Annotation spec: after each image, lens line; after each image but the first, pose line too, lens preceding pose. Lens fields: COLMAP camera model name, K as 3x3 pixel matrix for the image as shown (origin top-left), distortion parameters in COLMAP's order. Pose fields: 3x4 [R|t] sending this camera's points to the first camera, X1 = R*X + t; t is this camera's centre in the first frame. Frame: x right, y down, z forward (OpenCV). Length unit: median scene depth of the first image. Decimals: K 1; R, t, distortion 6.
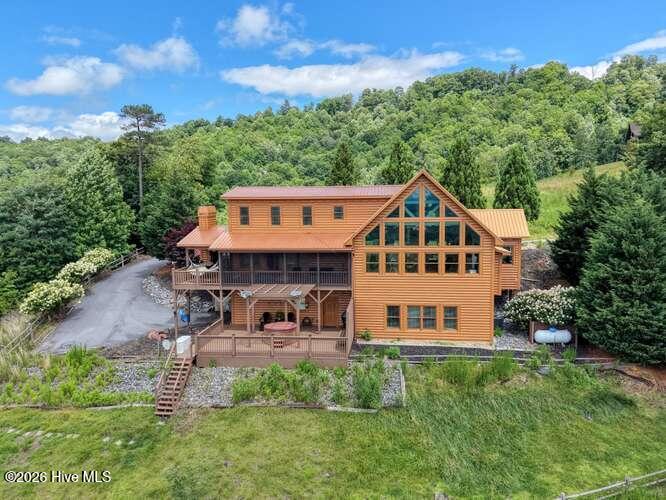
lens RADIAL K [[540.1, 0, 333.0], [0, 540.1, 250.0], [0, 0, 1]] dist [0.078082, -0.138909]
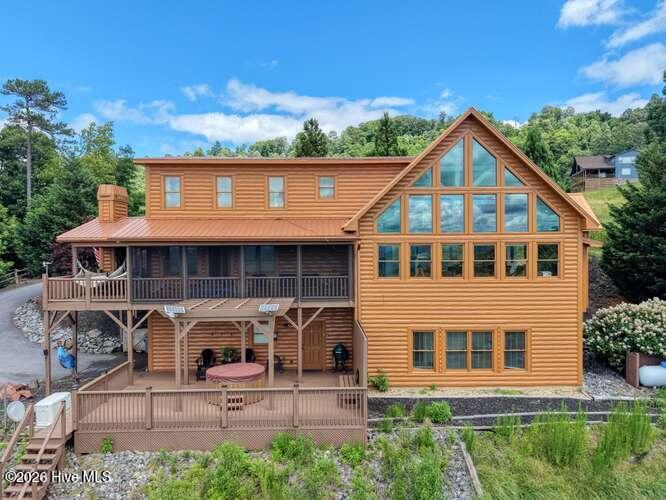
lens RADIAL K [[540.1, 0, 333.0], [0, 540.1, 250.0], [0, 0, 1]] dist [0.078082, -0.138909]
pose [[0.991816, 0.002144, 0.127658, -0.067612], [0.008789, 0.996341, -0.085018, 0.062817], [-0.127373, 0.085444, 0.988168, 0.403477]]
